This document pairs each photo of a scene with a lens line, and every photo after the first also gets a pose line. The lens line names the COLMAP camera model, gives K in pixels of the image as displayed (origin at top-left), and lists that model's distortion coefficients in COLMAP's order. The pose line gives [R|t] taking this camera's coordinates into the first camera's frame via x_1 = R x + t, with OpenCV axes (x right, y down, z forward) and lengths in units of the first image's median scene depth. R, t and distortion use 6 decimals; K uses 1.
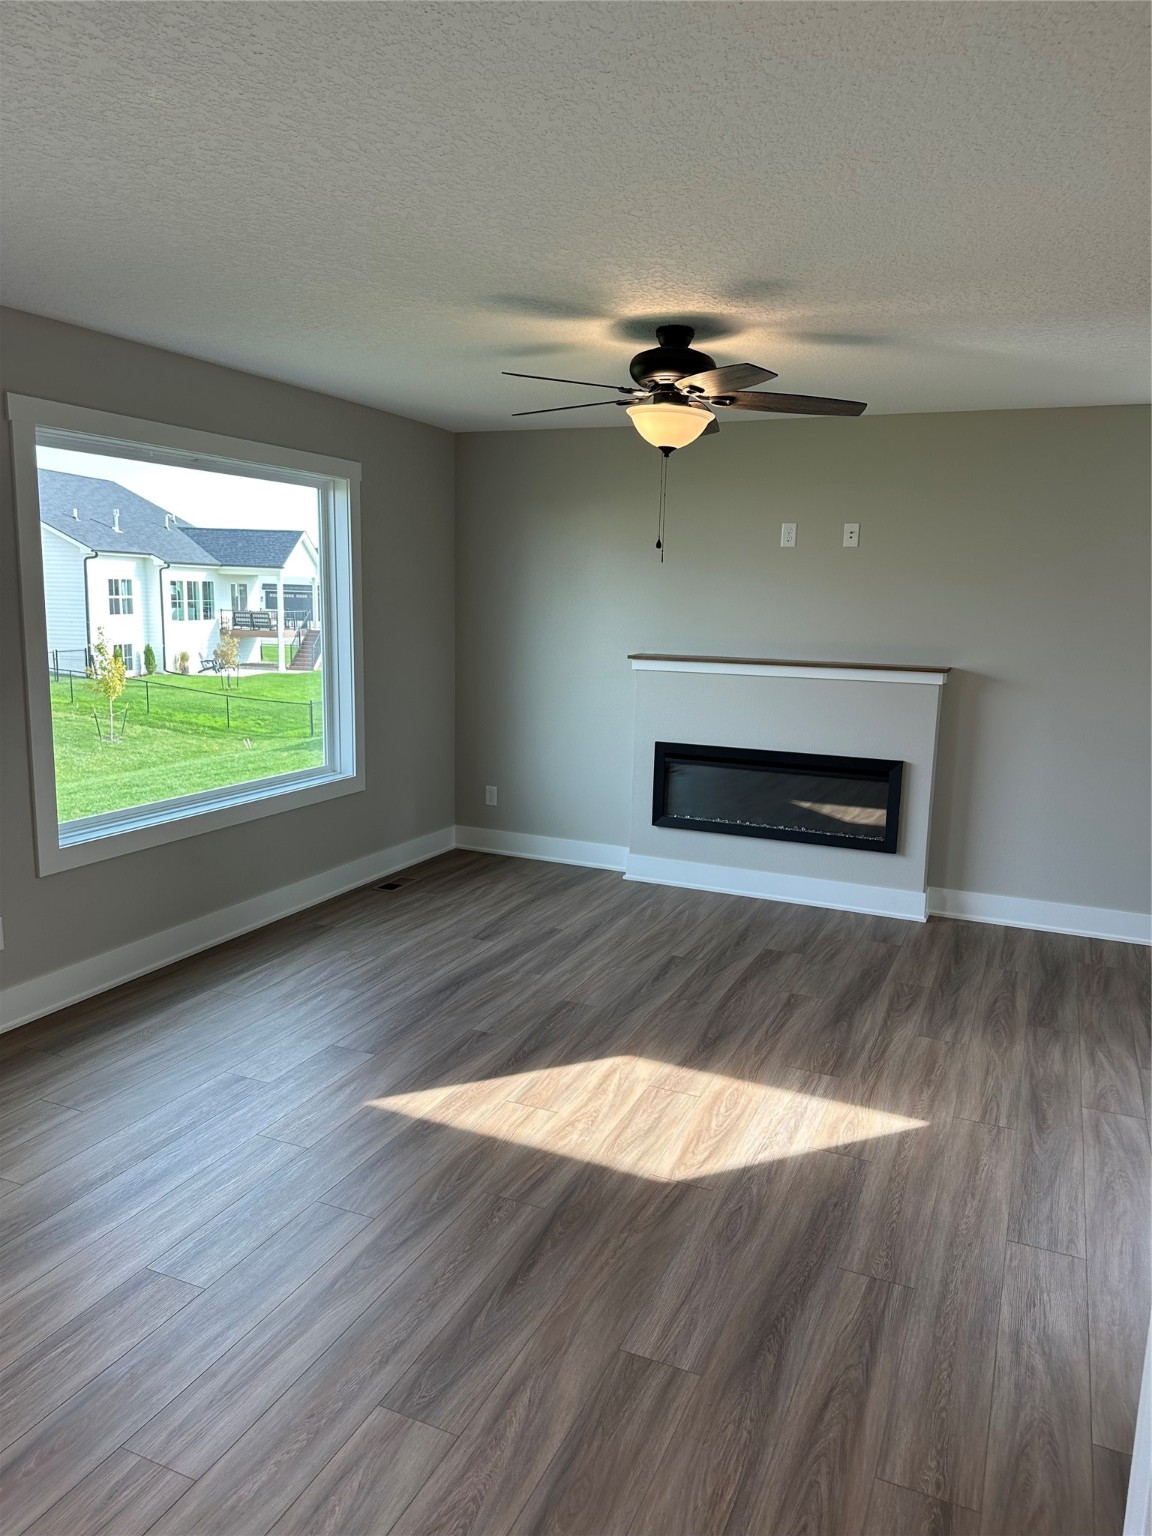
lens RADIAL K [[1077.6, 0, 583.4], [0, 1077.6, 769.6], [0, 0, 1]] dist [0.029323, -0.033357]
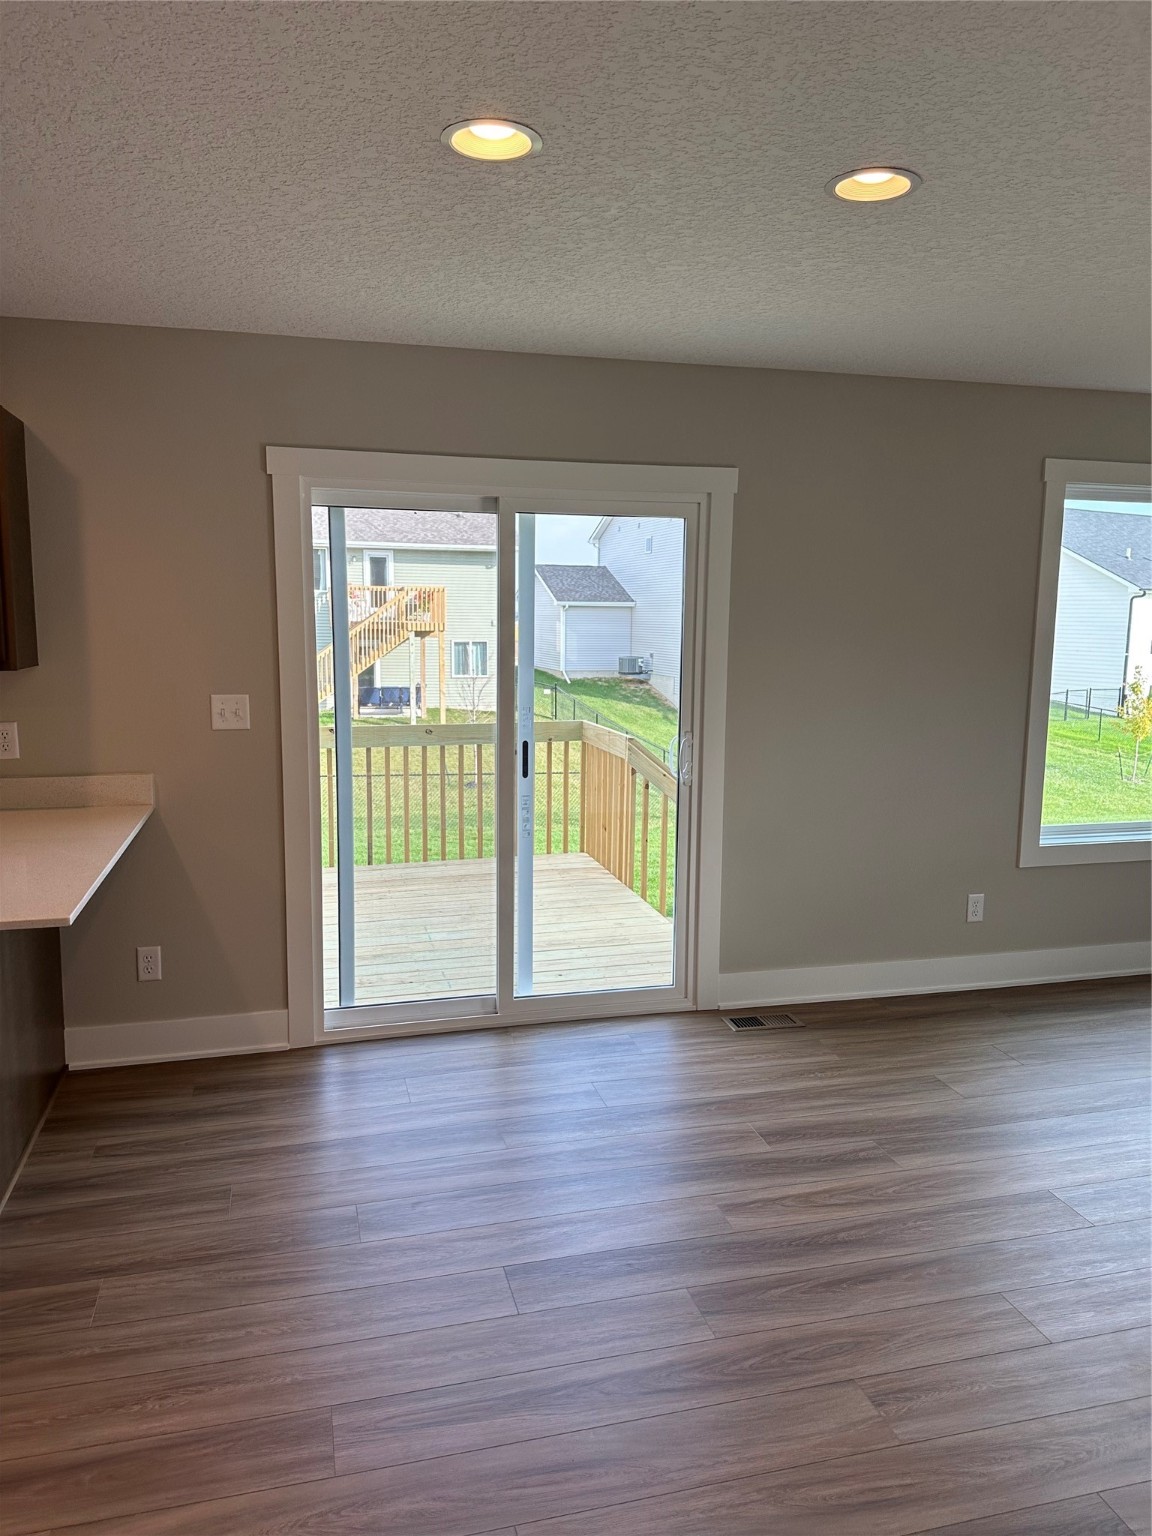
lens RADIAL K [[1077.6, 0, 563.3], [0, 1077.6, 764.7], [0, 0, 1]] dist [0.029323, -0.033357]
pose [[0.616577, 0.092880, -0.781797, 0.115619], [-0.124540, 0.992020, 0.019634, 0.032656], [0.777382, 0.085259, 0.623224, -0.142688]]
